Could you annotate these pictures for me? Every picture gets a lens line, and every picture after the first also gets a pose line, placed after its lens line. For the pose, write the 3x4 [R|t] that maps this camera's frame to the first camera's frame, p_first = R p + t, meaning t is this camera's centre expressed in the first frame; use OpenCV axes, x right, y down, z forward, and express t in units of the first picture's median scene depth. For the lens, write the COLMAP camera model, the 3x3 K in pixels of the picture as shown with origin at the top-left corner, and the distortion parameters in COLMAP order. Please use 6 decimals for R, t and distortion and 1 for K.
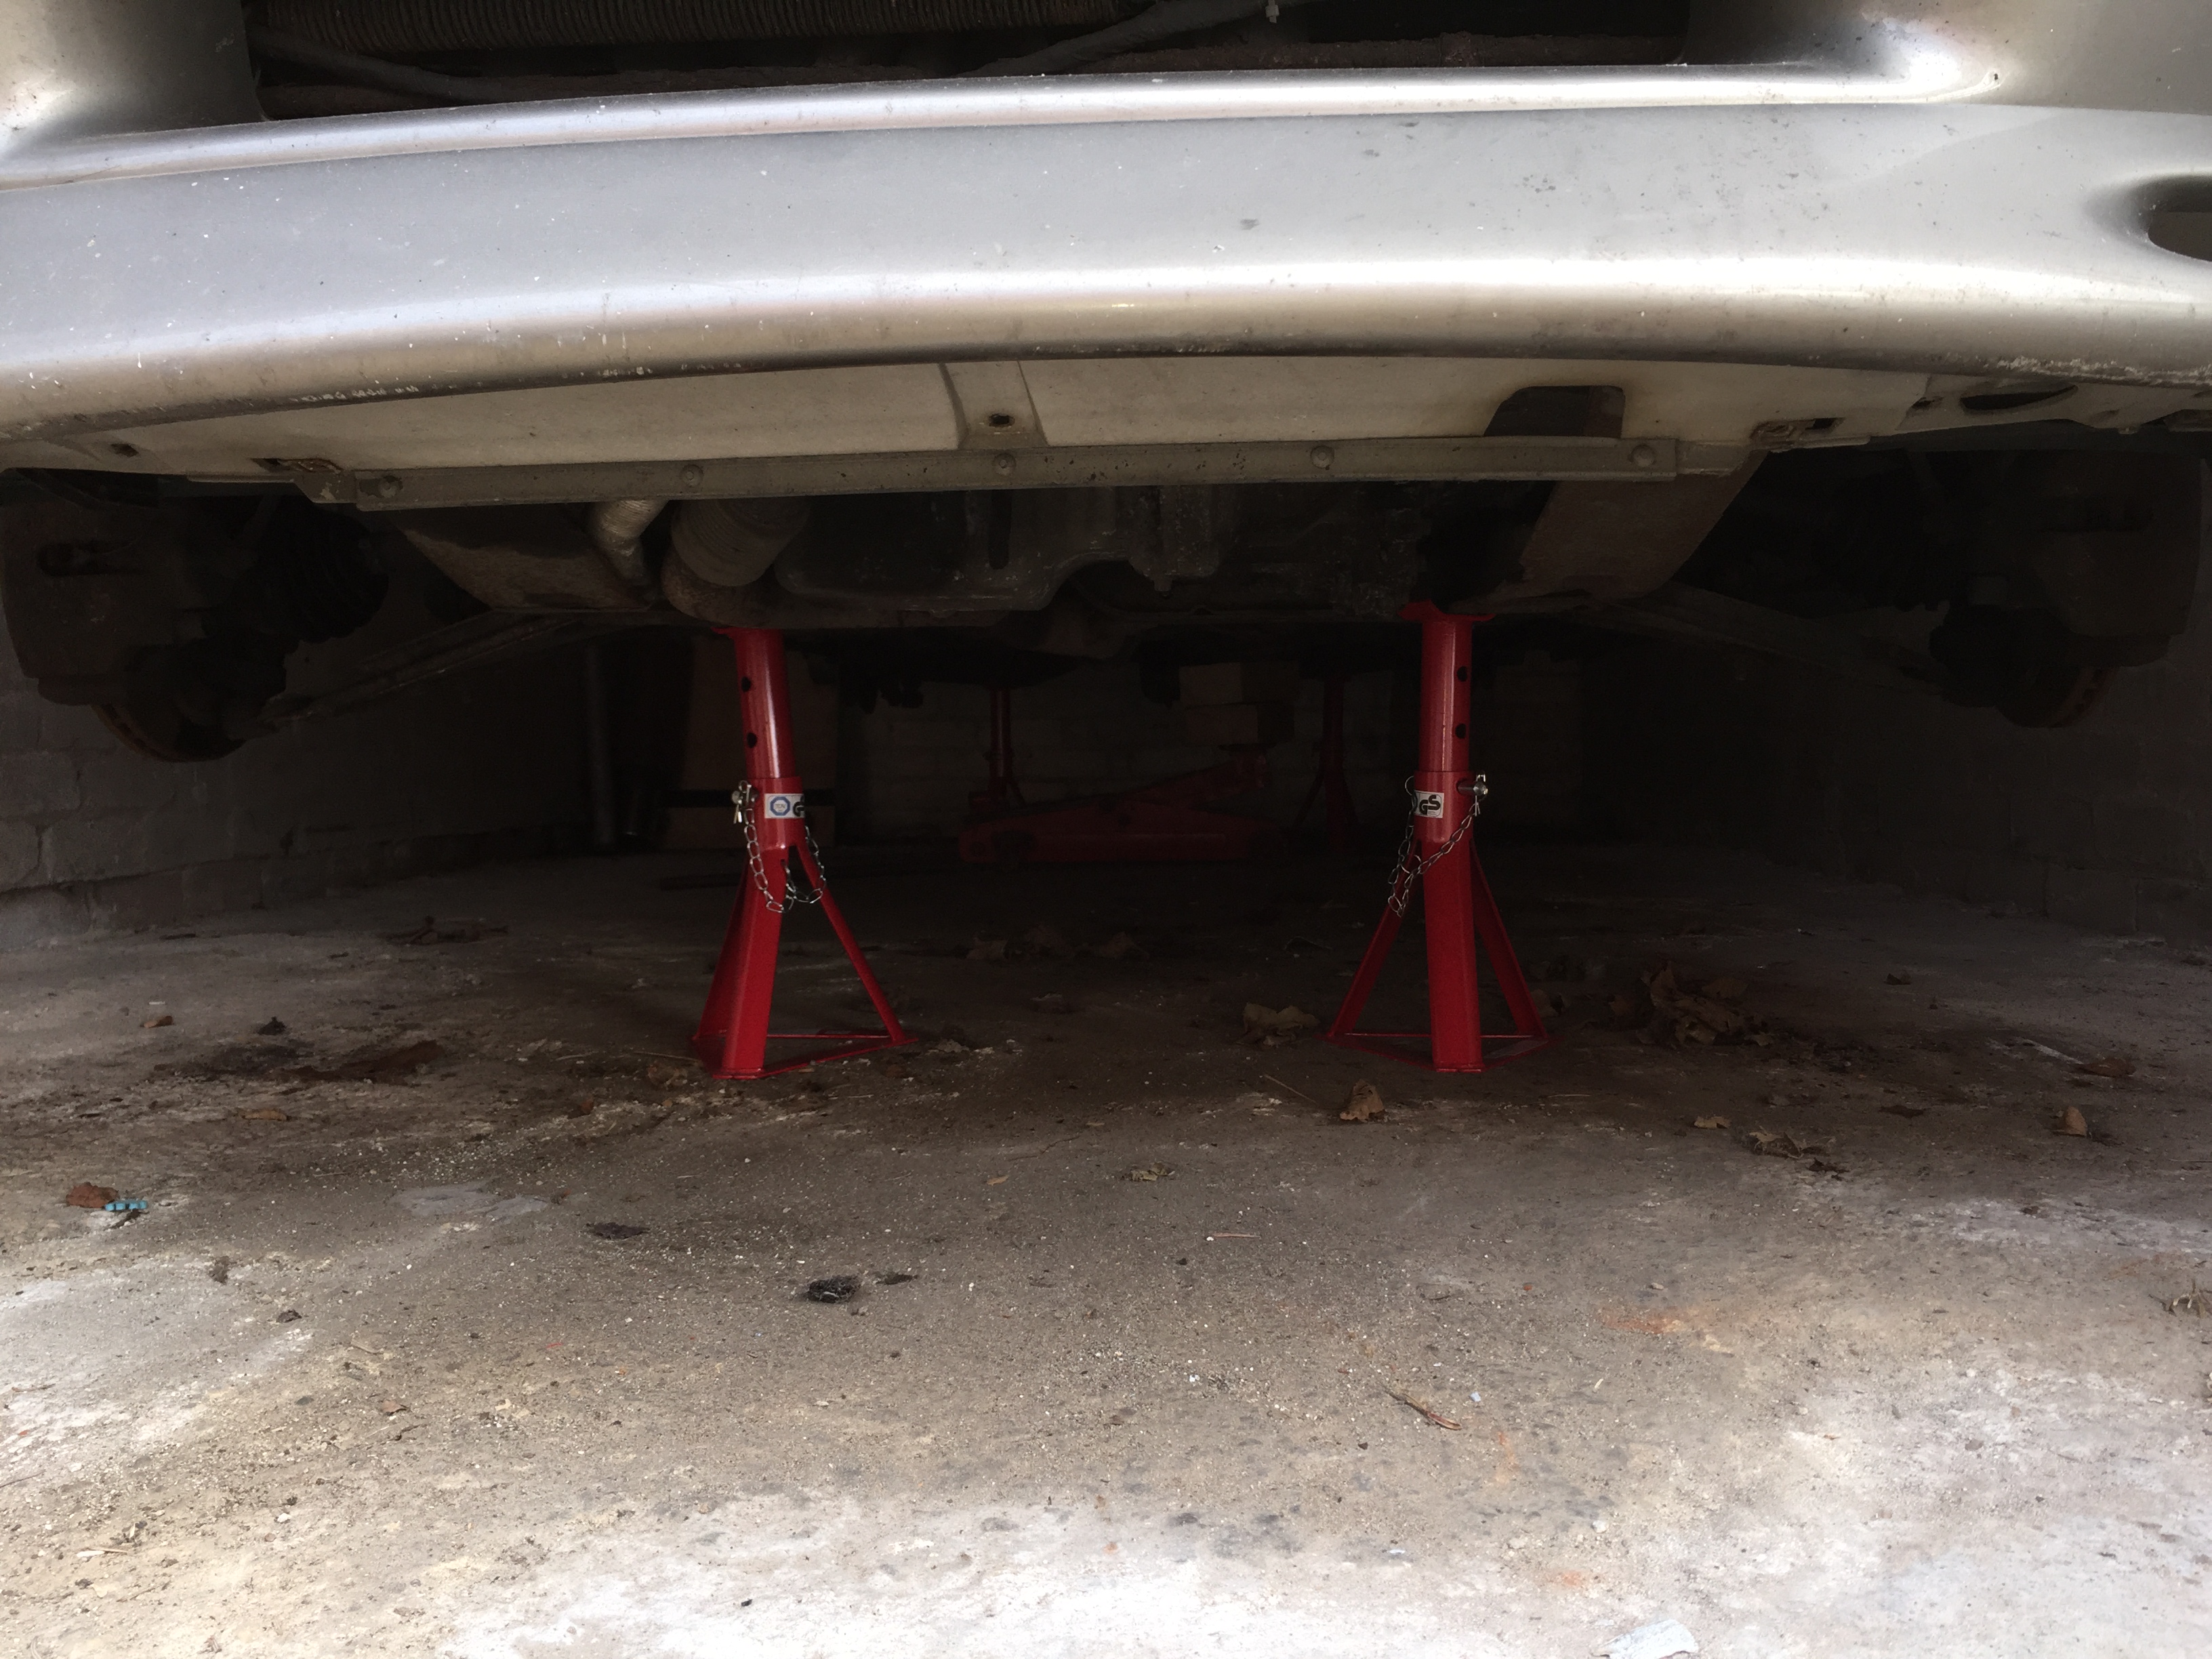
lens RADIAL K [[1890.0, 0, 1106.7], [0, 1890.0, 804.1], [0, 0, 1]] dist [0.100510, -0.145826]
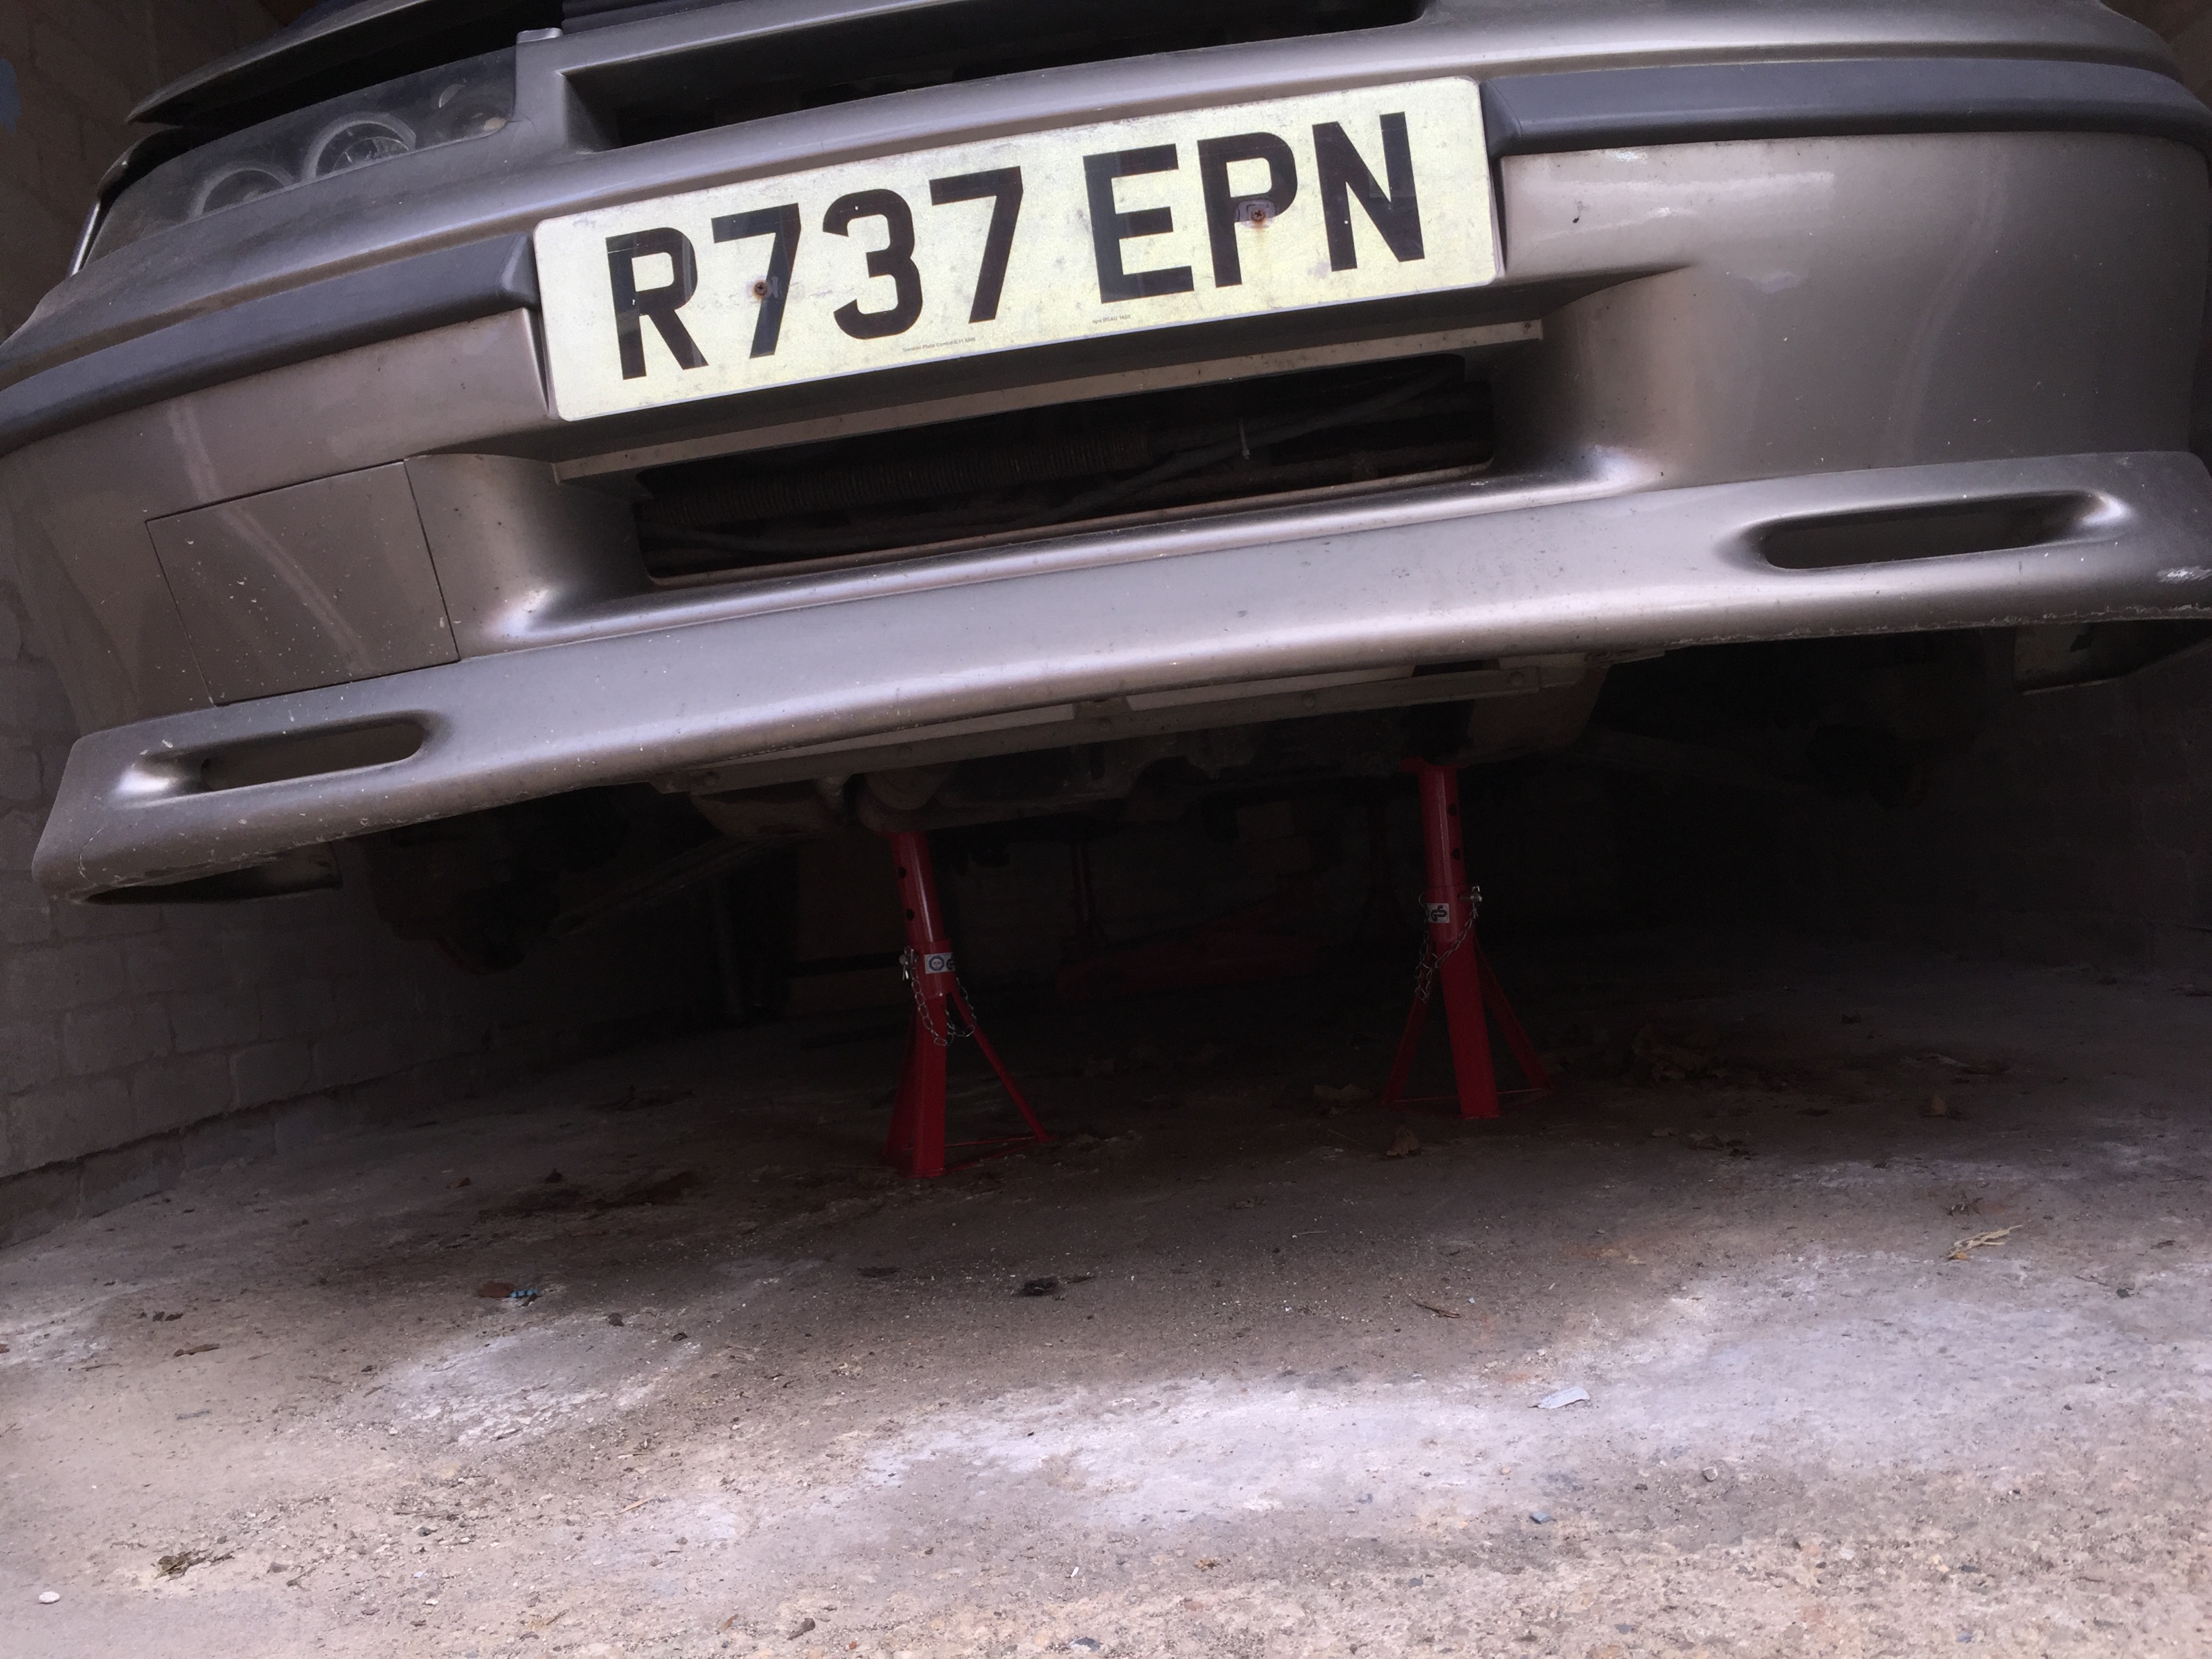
lens RADIAL K [[1890.0, 0, 1106.7], [0, 1890.0, 804.1], [0, 0, 1]] dist [0.100510, -0.145826]
pose [[0.994496, -0.100058, -0.031078, -0.008220], [0.097597, 0.992576, -0.072574, -0.002658], [0.038109, 0.069142, 0.996879, -0.413513]]
